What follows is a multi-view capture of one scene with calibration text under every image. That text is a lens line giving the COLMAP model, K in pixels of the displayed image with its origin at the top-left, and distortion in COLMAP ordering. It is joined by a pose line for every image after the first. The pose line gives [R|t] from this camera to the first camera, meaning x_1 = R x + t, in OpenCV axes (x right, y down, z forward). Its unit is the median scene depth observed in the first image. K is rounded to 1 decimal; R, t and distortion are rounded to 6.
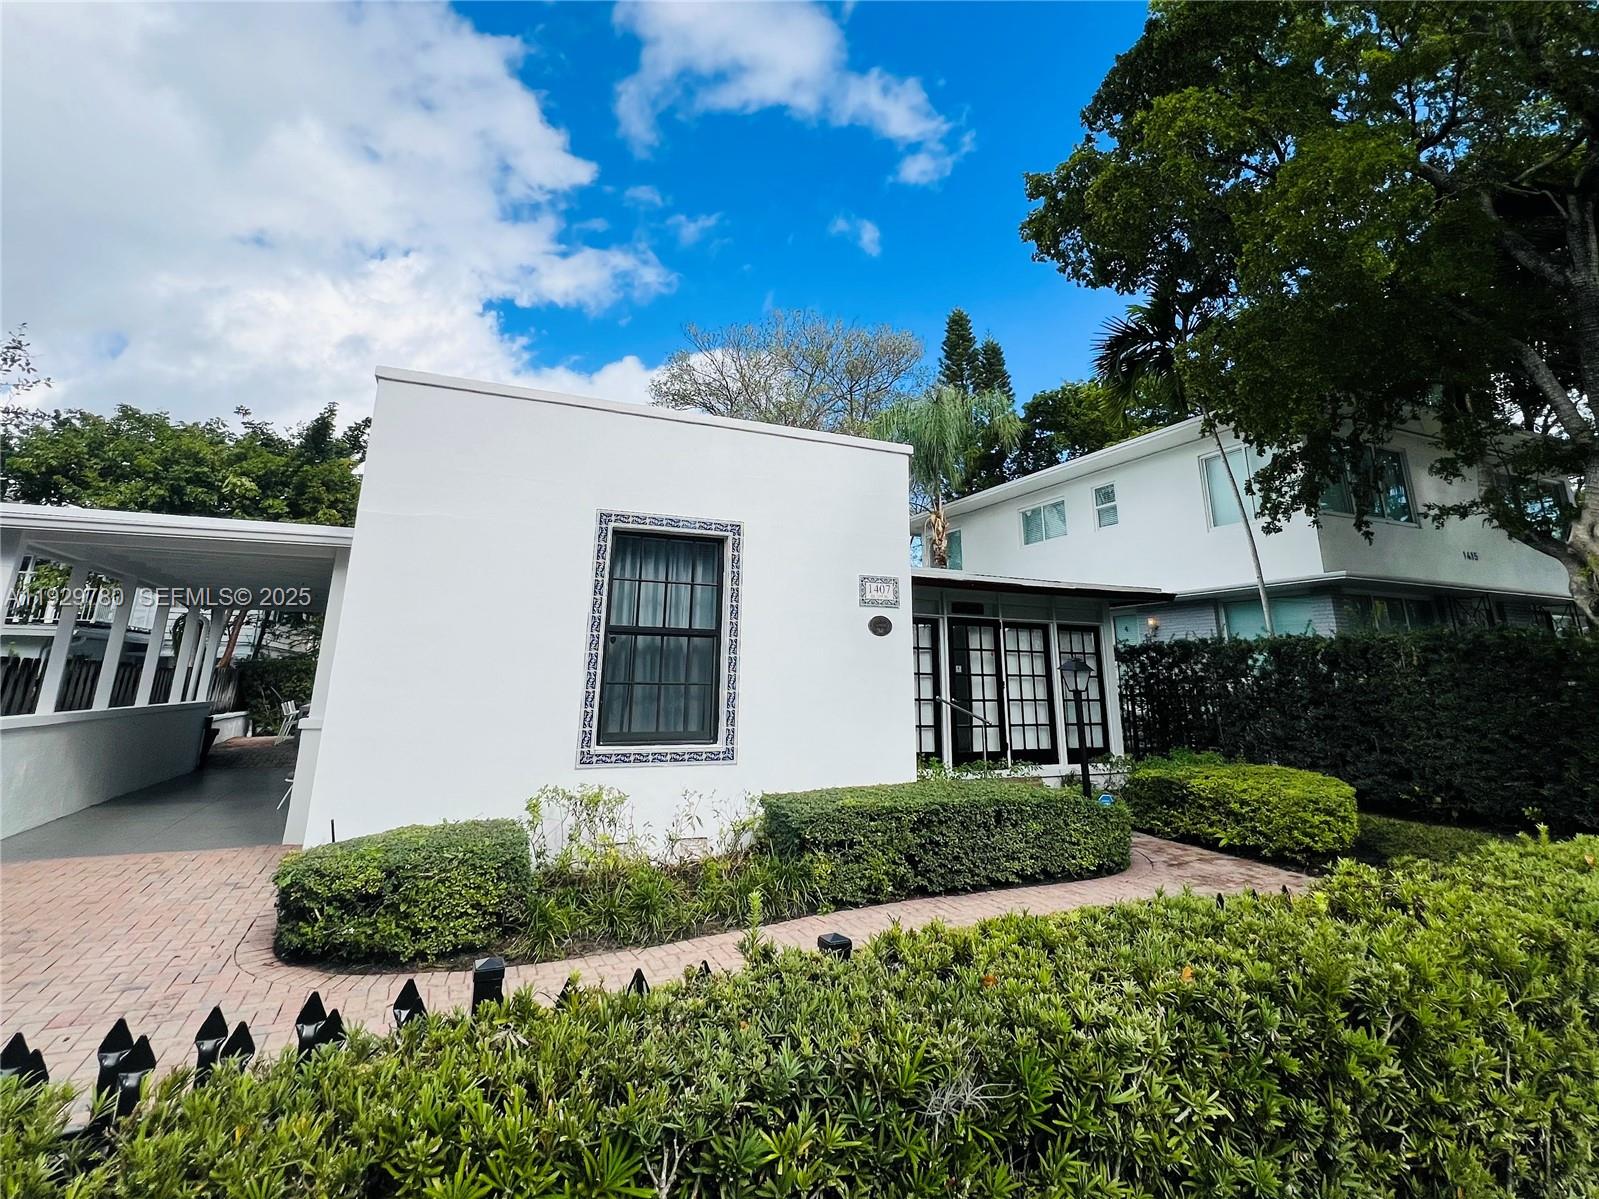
lens RADIAL K [[775.3, 0, 789.6], [0, 775.3, 471.0], [0, 0, 1]] dist [-0.000871, -0.000029]
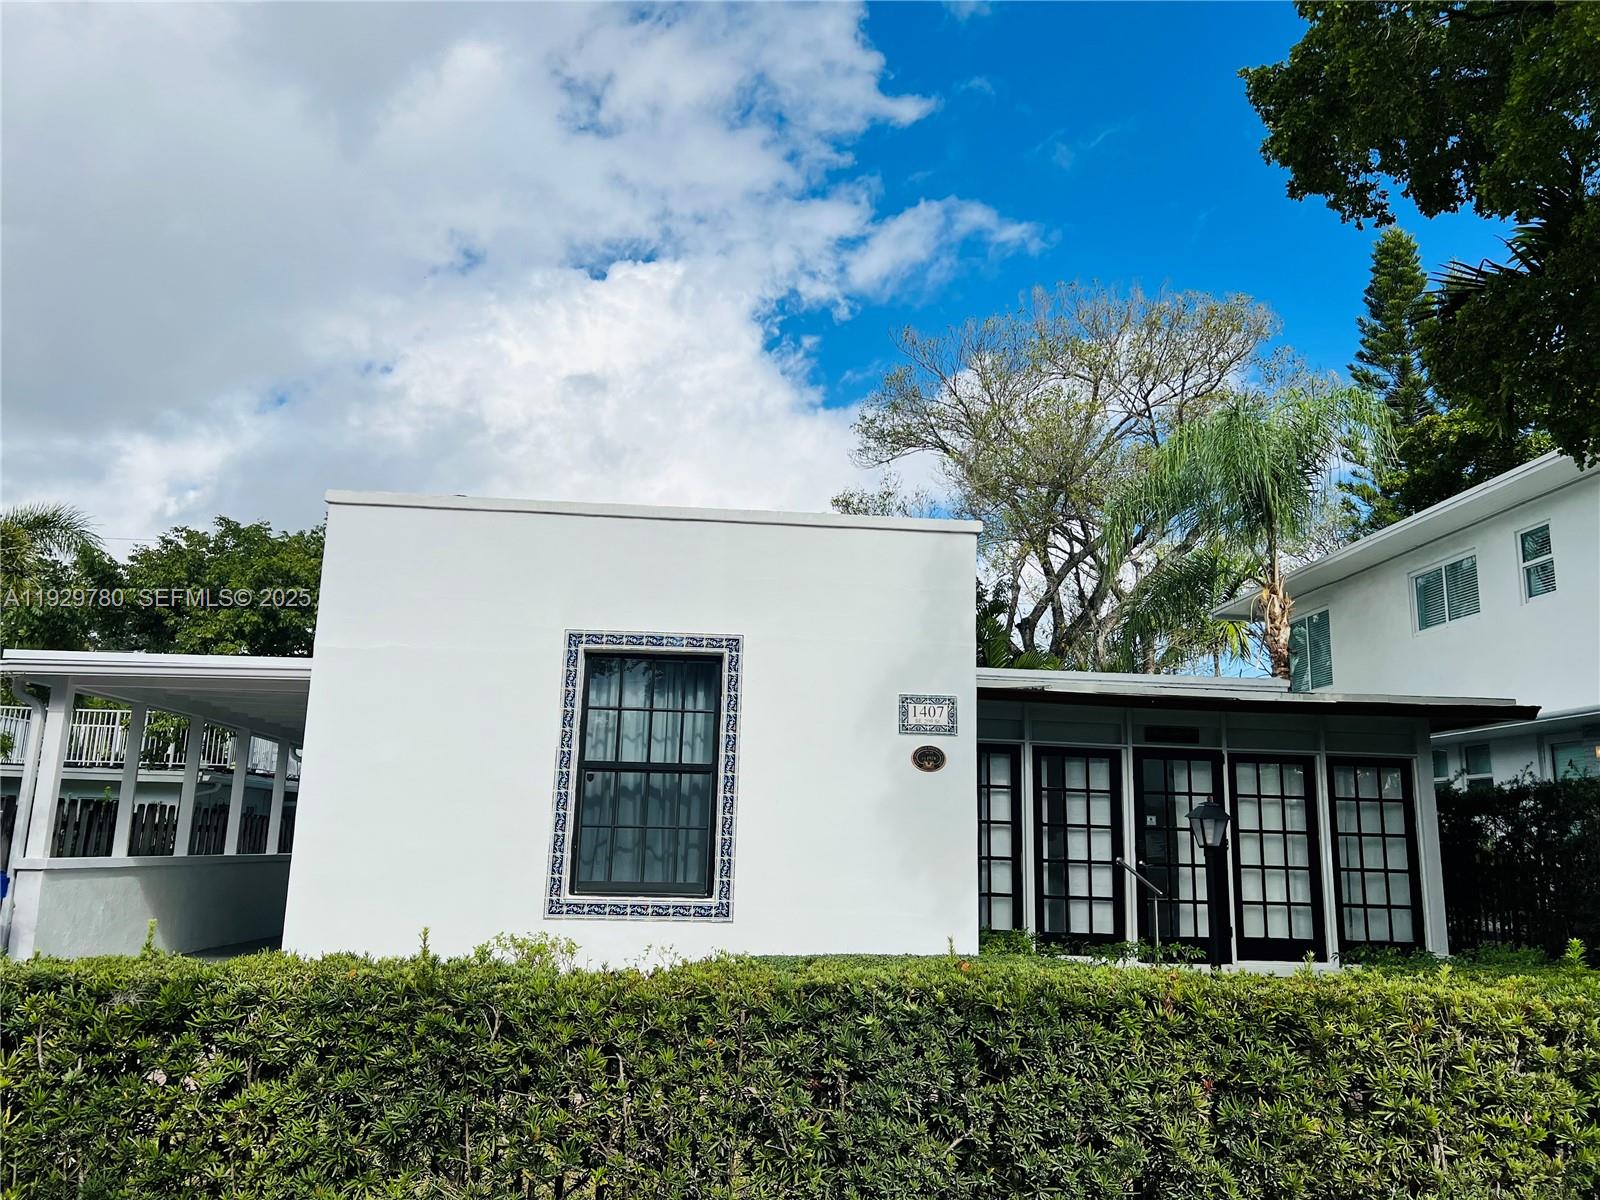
lens RADIAL K [[1191.9, 0, 800.0], [0, 1191.9, 600.0], [0, 0, 1]] dist [0.105059, -0.177931]
pose [[0.944453, -0.052990, -0.324347, 0.412453], [0.072161, 0.996268, 0.047357, -0.027093], [0.320627, -0.068132, 0.944752, -0.177424]]
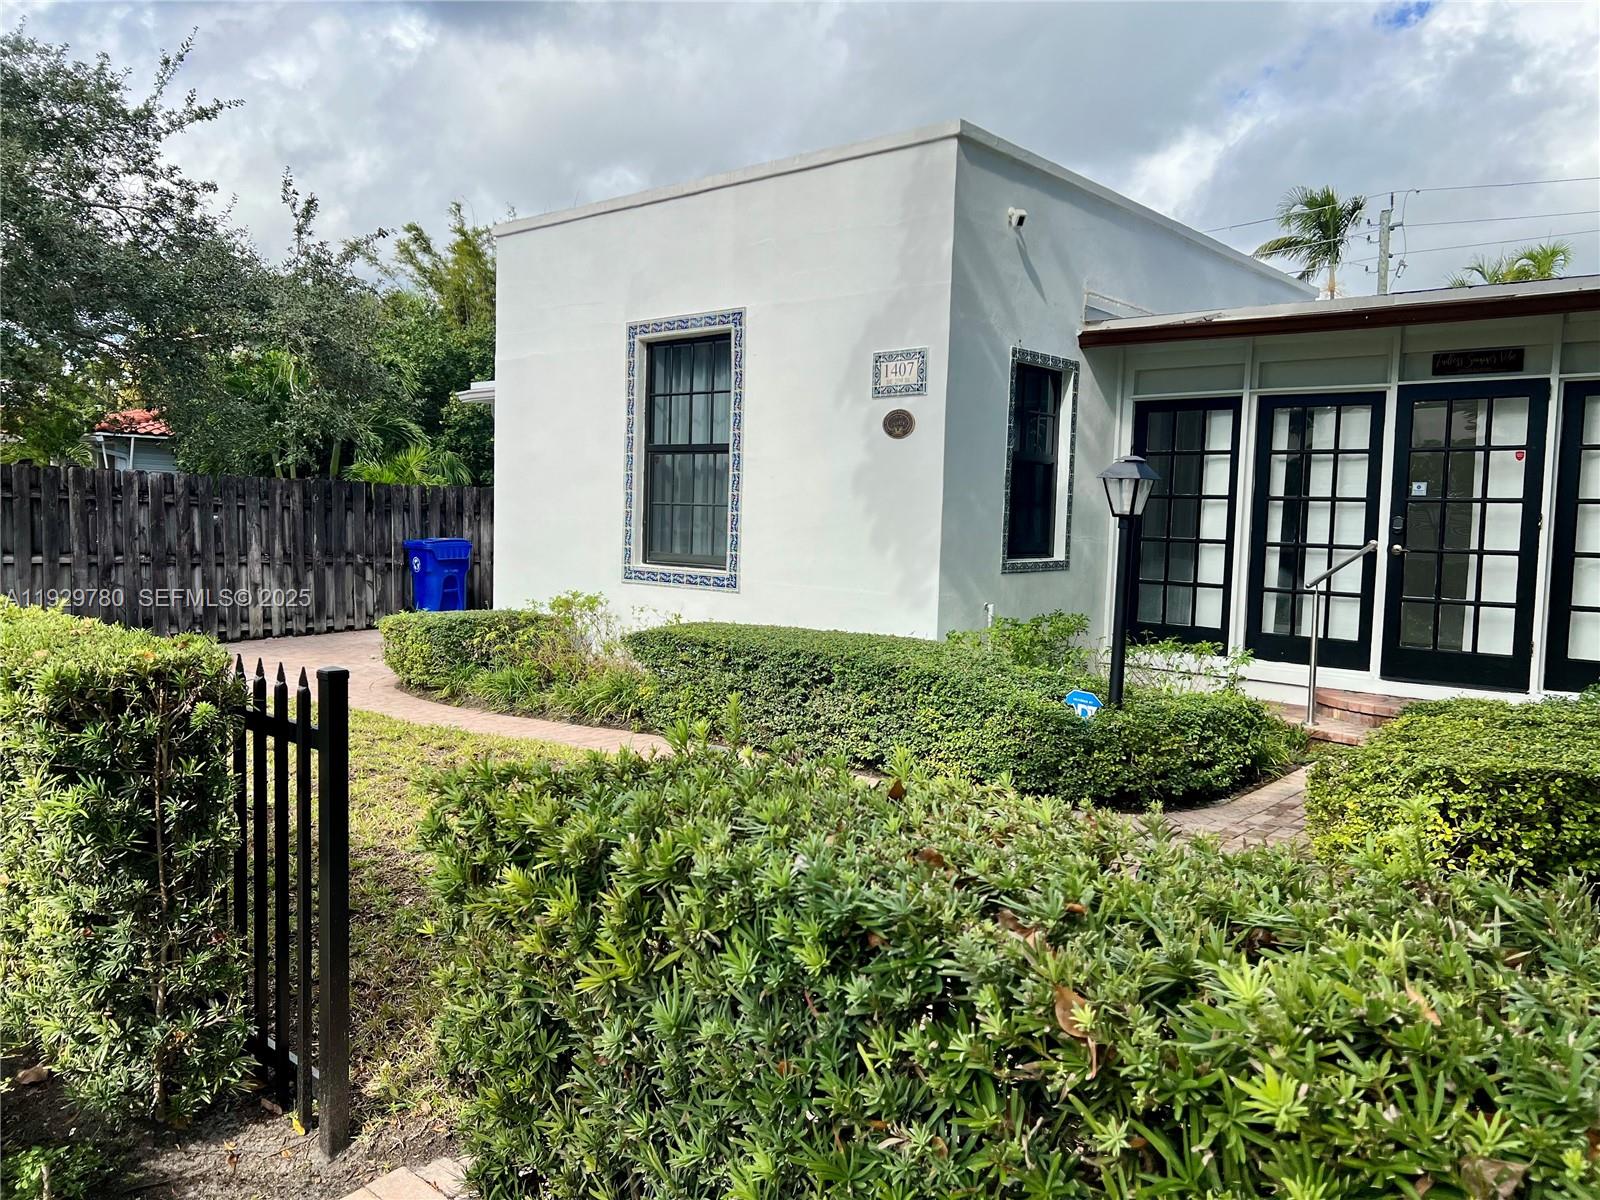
lens RADIAL K [[1191.9, 0, 800.0], [0, 1191.9, 600.0], [0, 0, 1]] dist [0.105059, -0.177931]
pose [[0.427619, 0.064675, -0.901642, 1.093994], [0.216103, 0.961202, 0.171437, 0.156316], [0.877748, -0.268158, 0.397052, 0.482430]]
